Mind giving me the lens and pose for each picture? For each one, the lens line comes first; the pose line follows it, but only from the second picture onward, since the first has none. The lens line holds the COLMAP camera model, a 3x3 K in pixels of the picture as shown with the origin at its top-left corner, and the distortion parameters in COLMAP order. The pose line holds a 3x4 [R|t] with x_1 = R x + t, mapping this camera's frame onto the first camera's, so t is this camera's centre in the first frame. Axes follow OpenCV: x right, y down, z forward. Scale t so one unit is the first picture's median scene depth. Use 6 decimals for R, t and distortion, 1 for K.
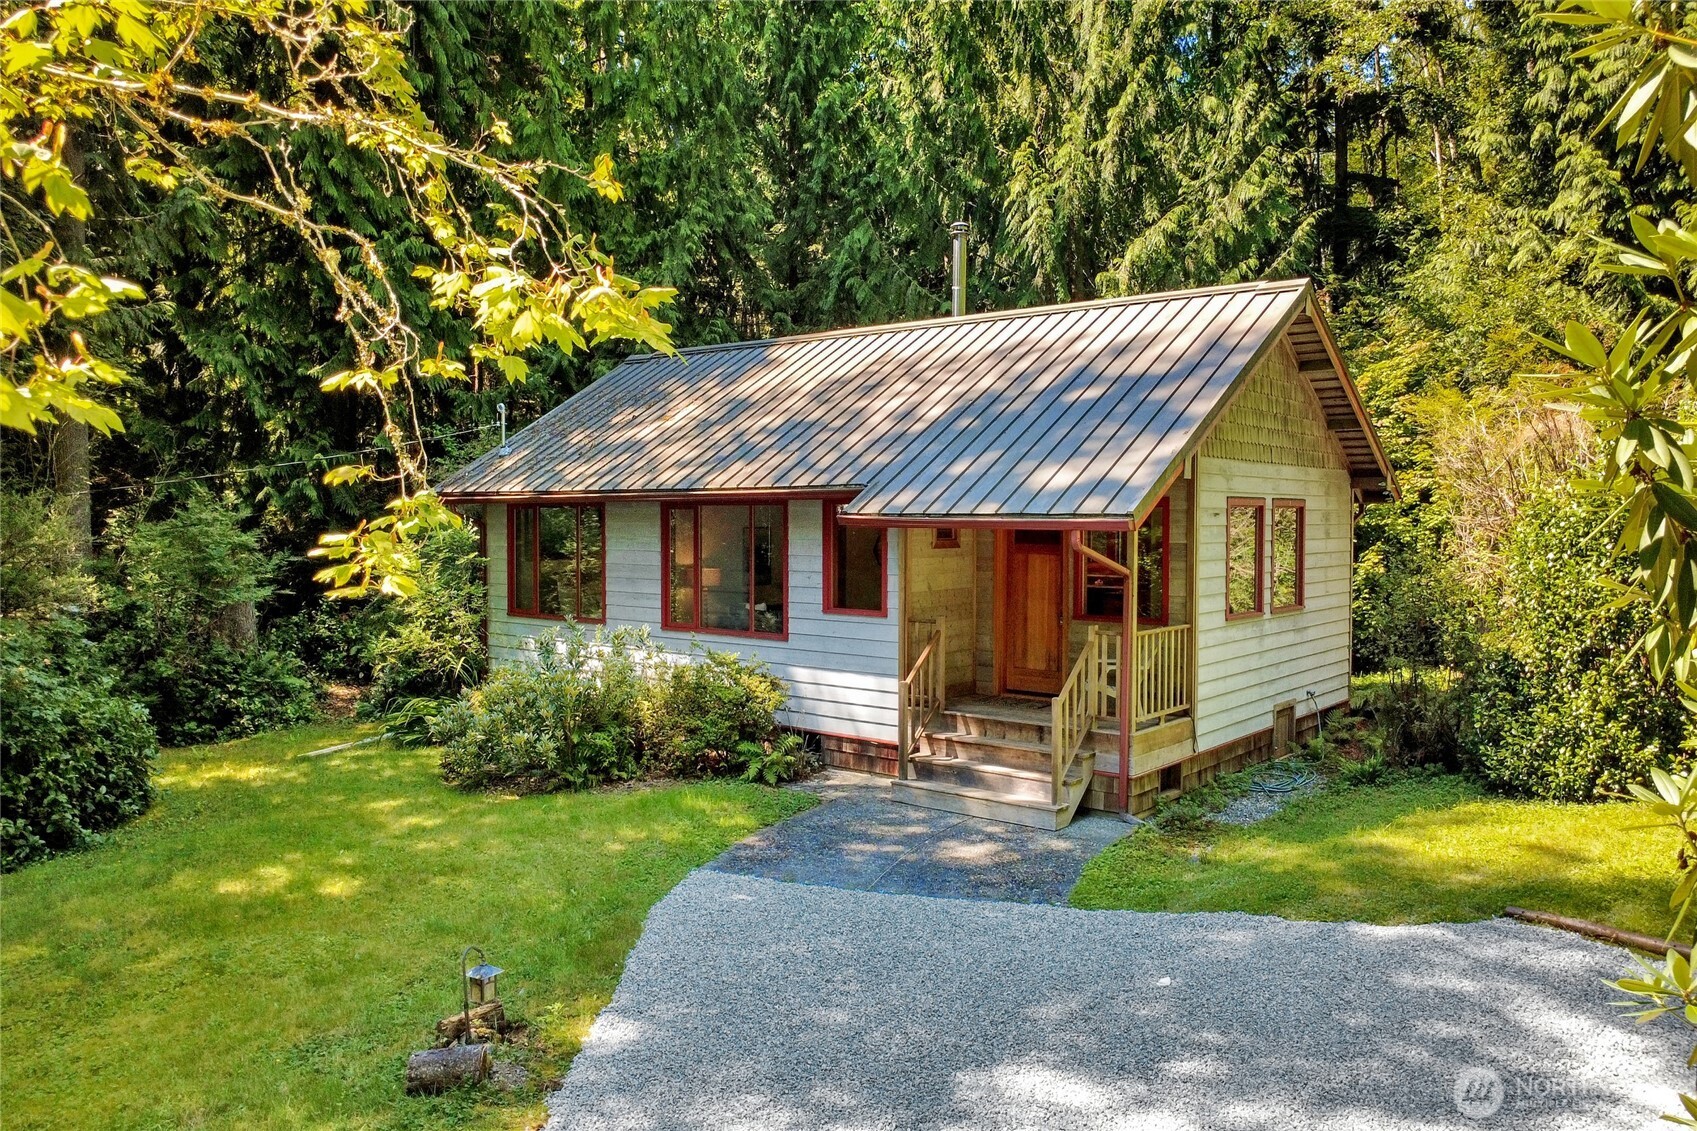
lens RADIAL K [[1232.0, 0, 848.5], [0, 1232.0, 565.5], [0, 0, 1]] dist [-0.001945, -0.003507]
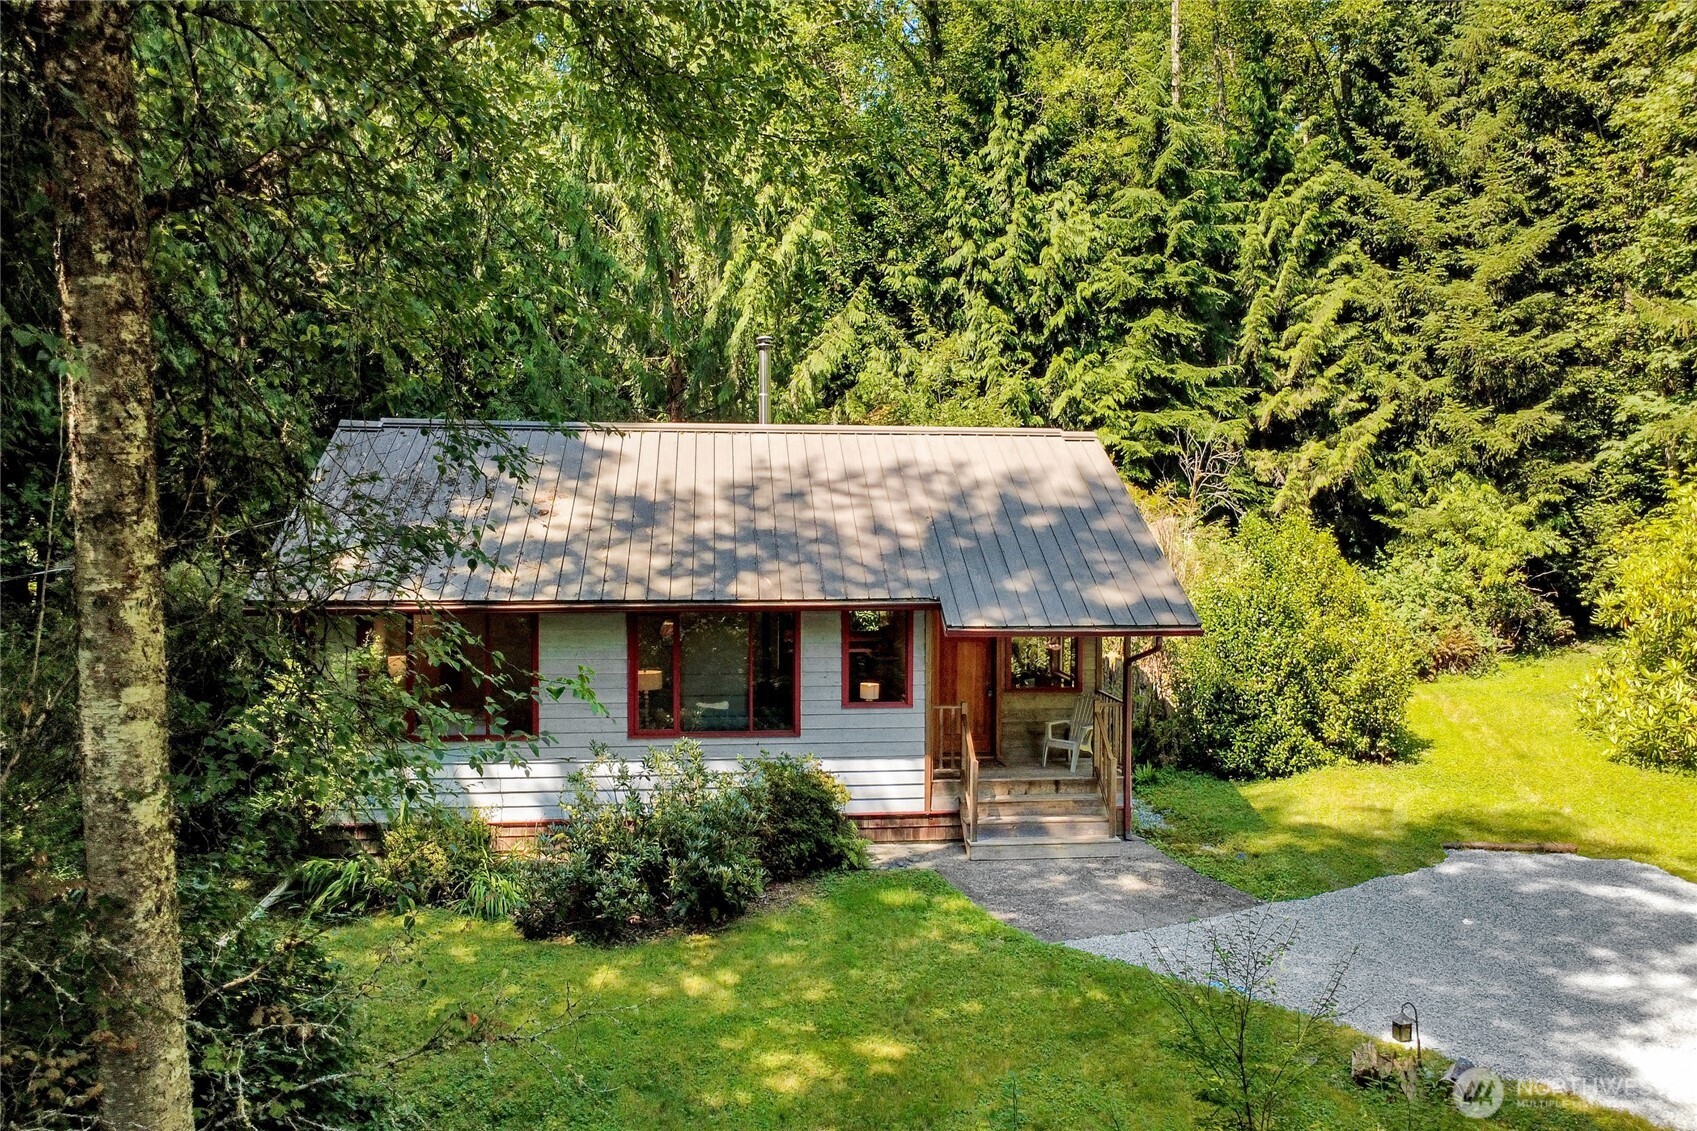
lens RADIAL K [[1232.0, 0, 848.5], [0, 1232.0, 565.5], [0, 0, 1]] dist [-0.001945, -0.003507]
pose [[0.696486, -0.026634, 0.717075, -0.968652], [0.024523, 0.999611, 0.013308, -0.124632], [-0.717151, 0.008316, 0.696868, 0.265133]]
